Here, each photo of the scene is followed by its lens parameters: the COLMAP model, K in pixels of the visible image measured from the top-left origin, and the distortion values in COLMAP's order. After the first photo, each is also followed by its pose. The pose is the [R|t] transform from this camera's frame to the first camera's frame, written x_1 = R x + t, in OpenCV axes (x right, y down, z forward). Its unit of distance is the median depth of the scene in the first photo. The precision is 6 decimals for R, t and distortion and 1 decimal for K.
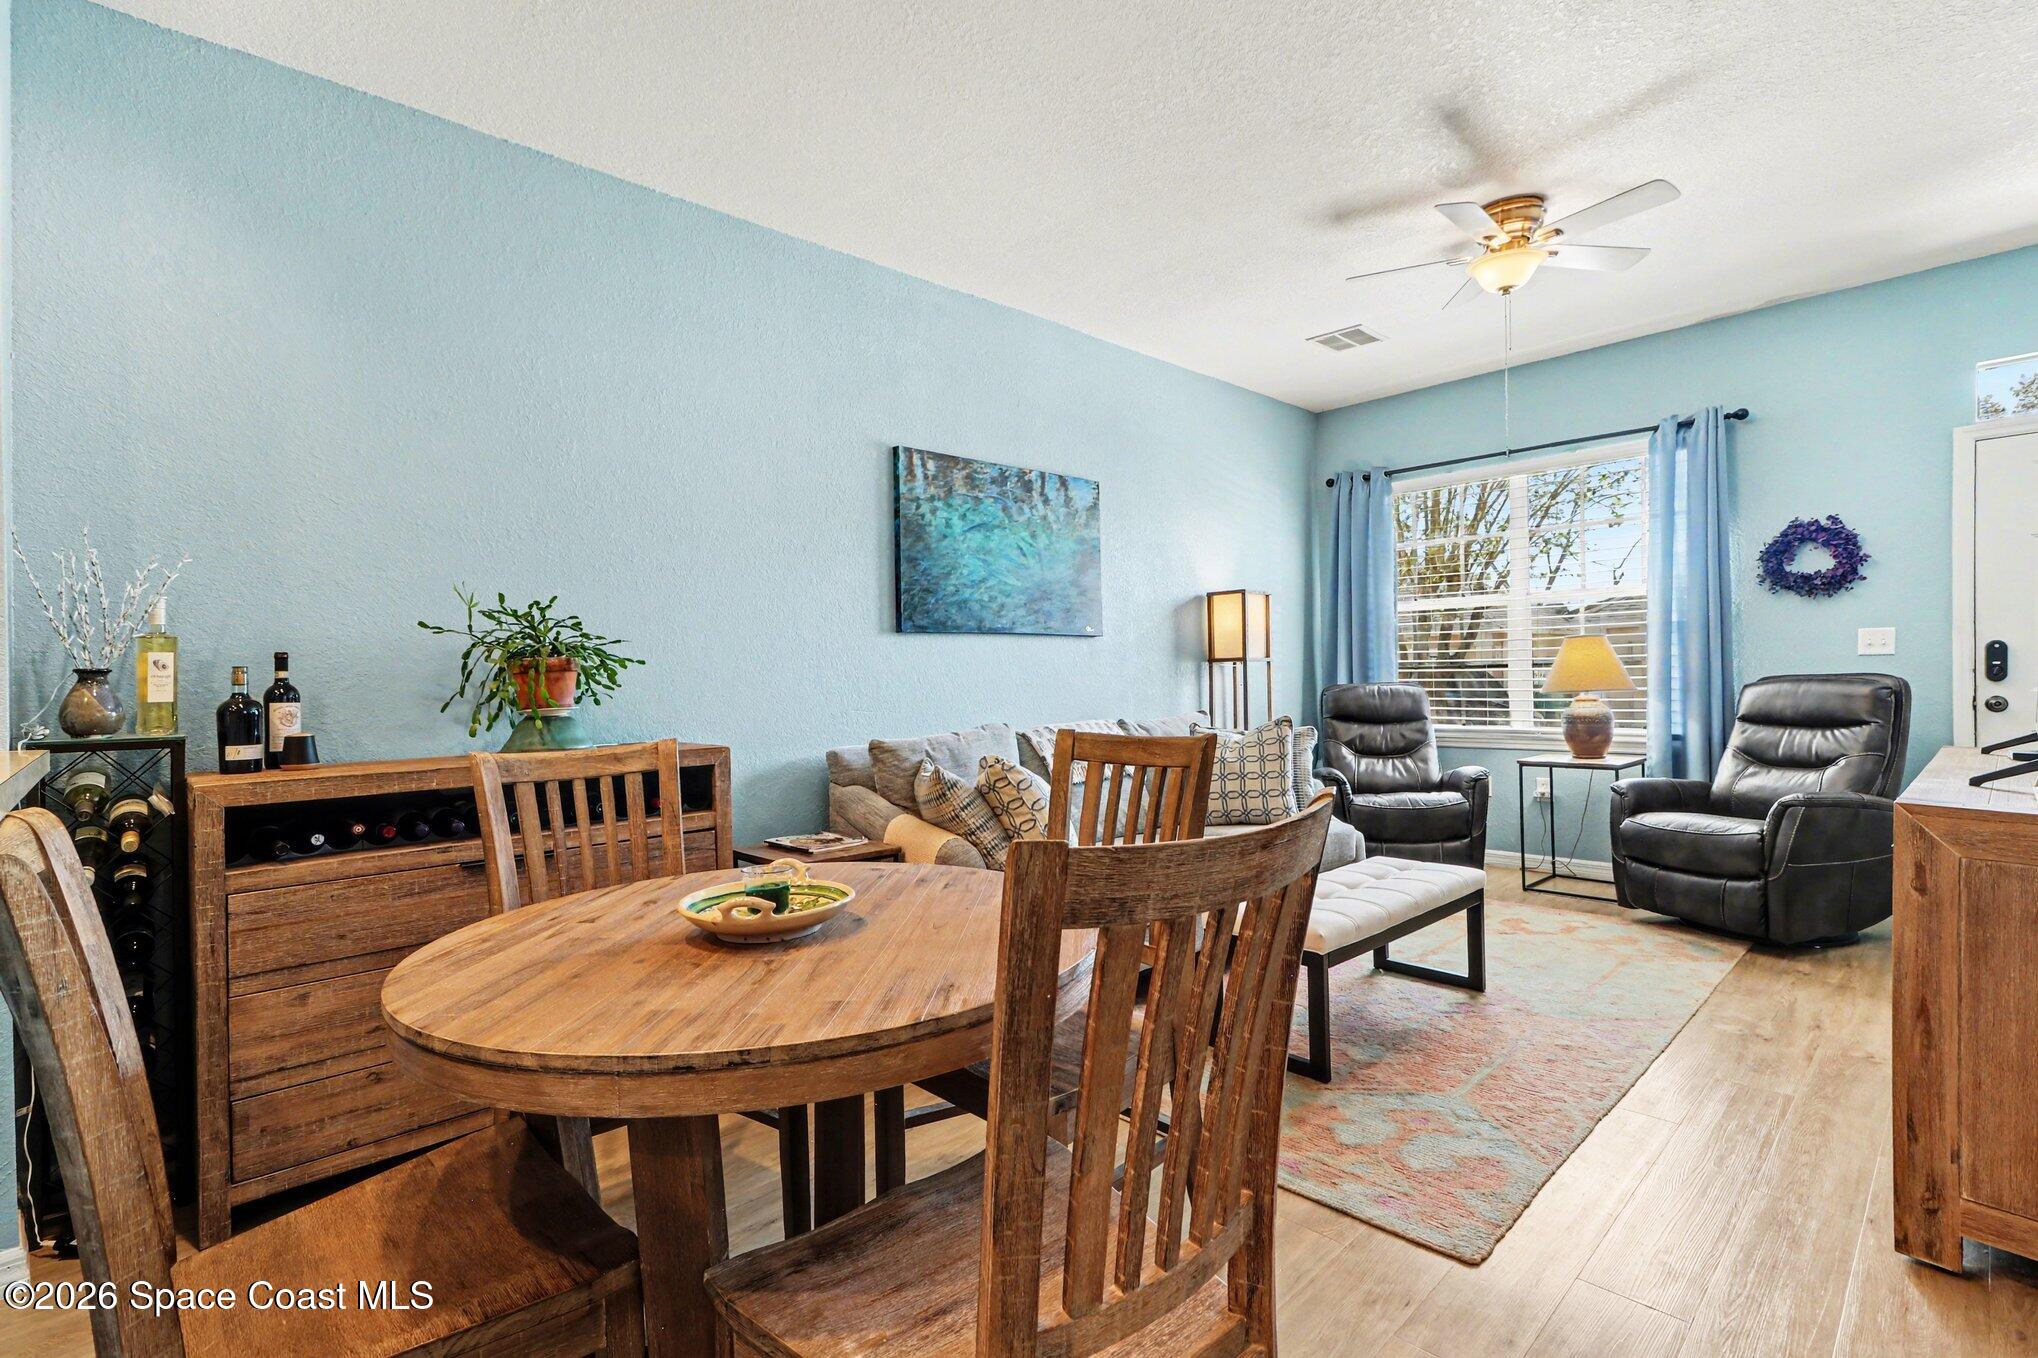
lens RADIAL K [[966.3, 0, 1004.3], [0, 966.3, 672.9], [0, 0, 1]] dist [0.003390, 0.000914]
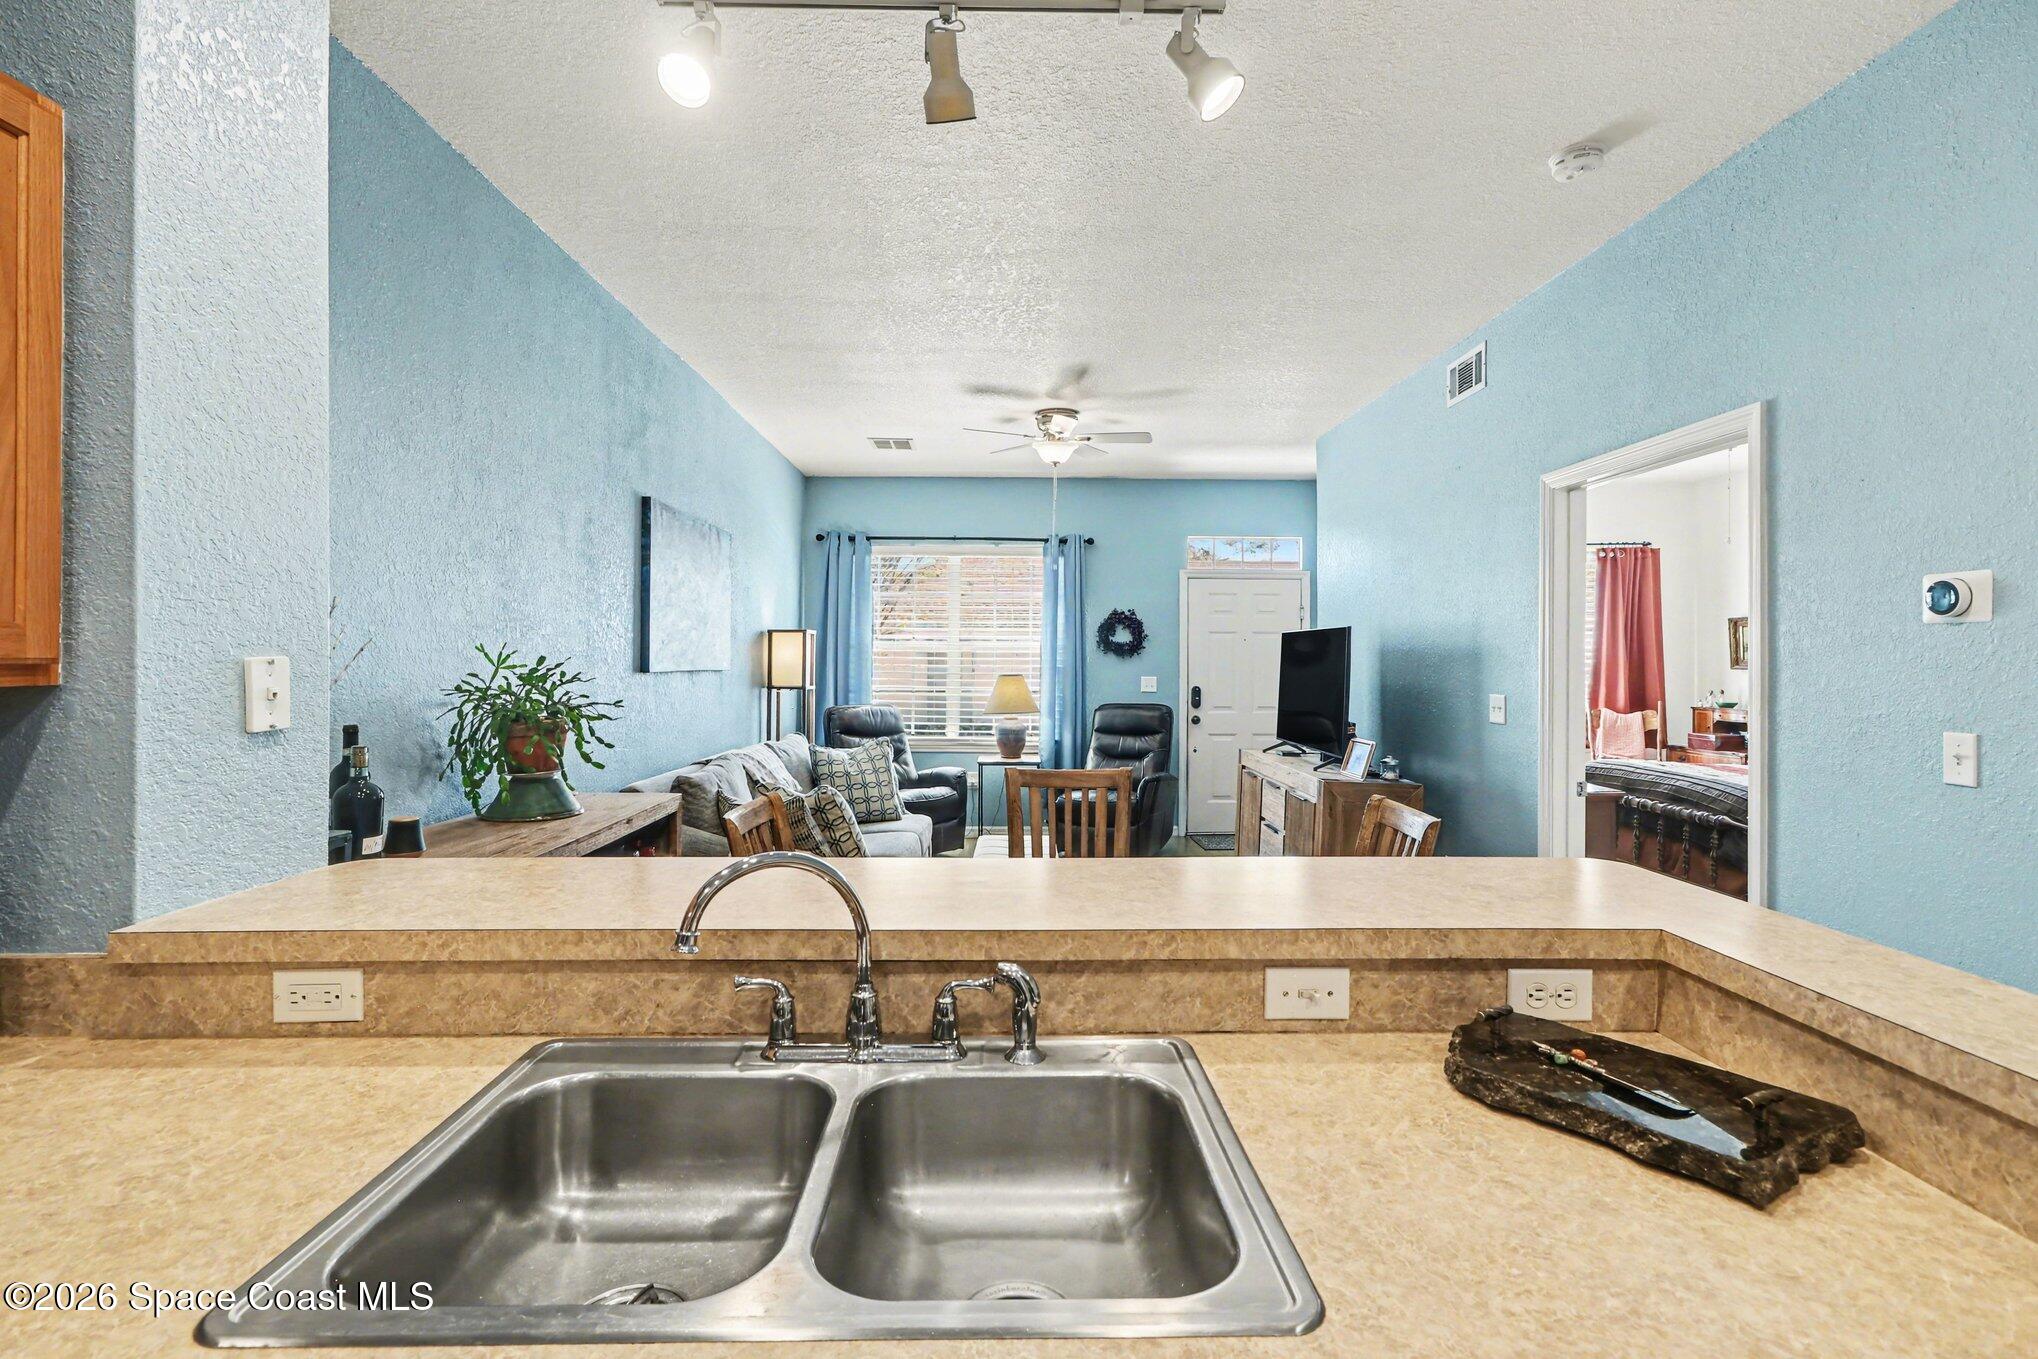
lens RADIAL K [[994.9, 0, 1011.8], [0, 994.9, 672.5], [0, 0, 1]] dist [-0.001983, 0.006851]
pose [[0.674868, 0.017073, 0.737741, -0.593875], [-0.024077, 0.999710, -0.001110, -0.046170], [-0.737545, -0.017013, 0.675083, -0.028437]]
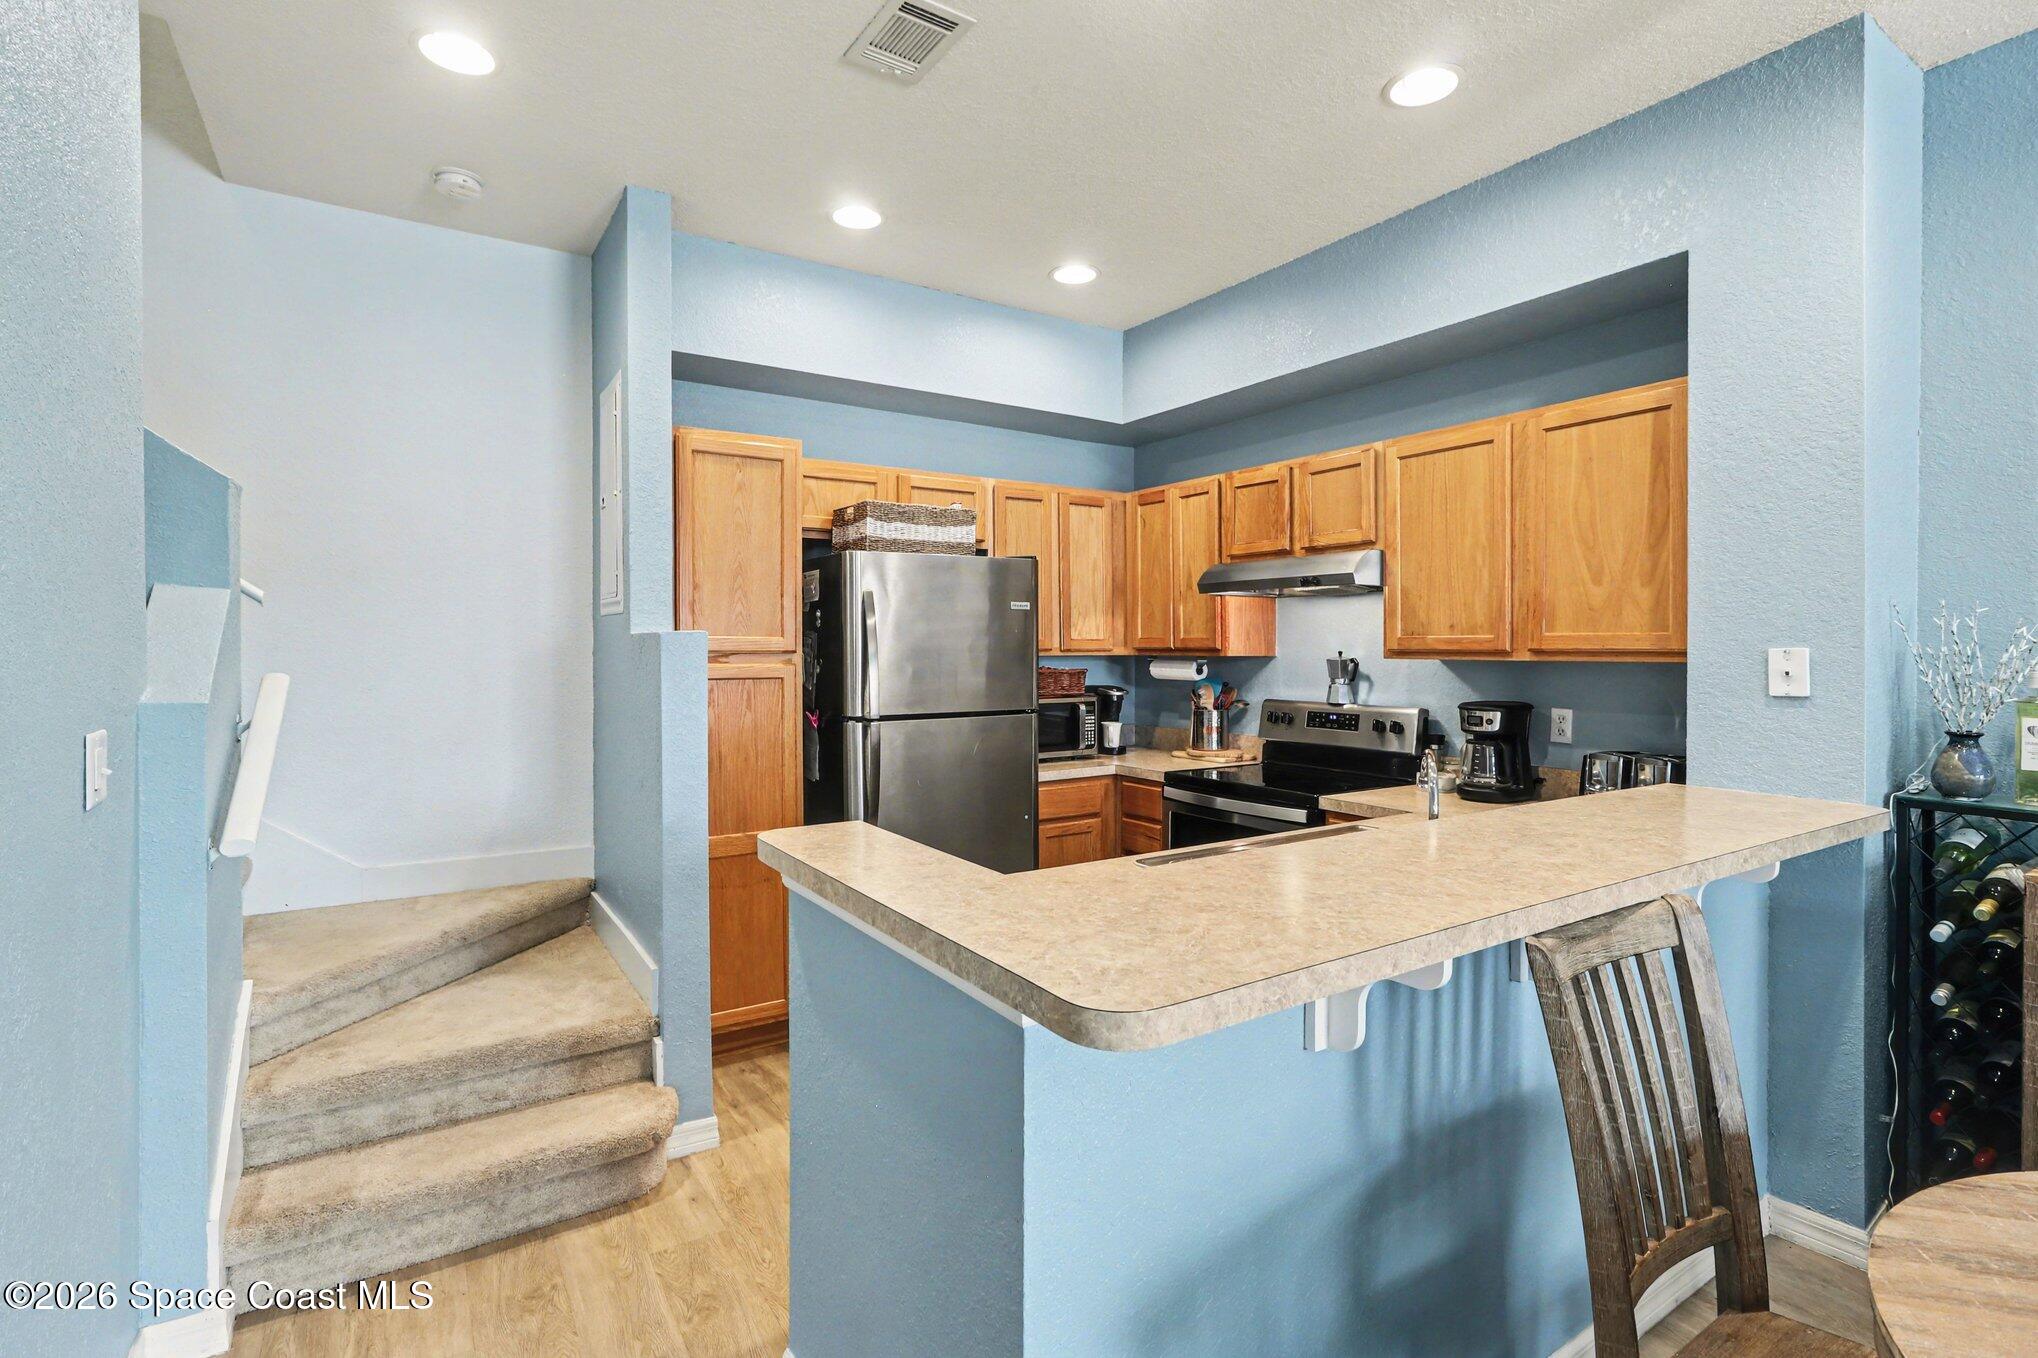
lens RADIAL K [[994.9, 0, 1023.0], [0, 994.9, 655.4], [0, 0, 1]] dist [-0.001983, 0.006851]
pose [[-0.171910, 0.033063, -0.984558, 0.127186], [0.003549, 0.999451, 0.032943, -0.062693], [0.985106, 0.002170, -0.171932, 0.112925]]
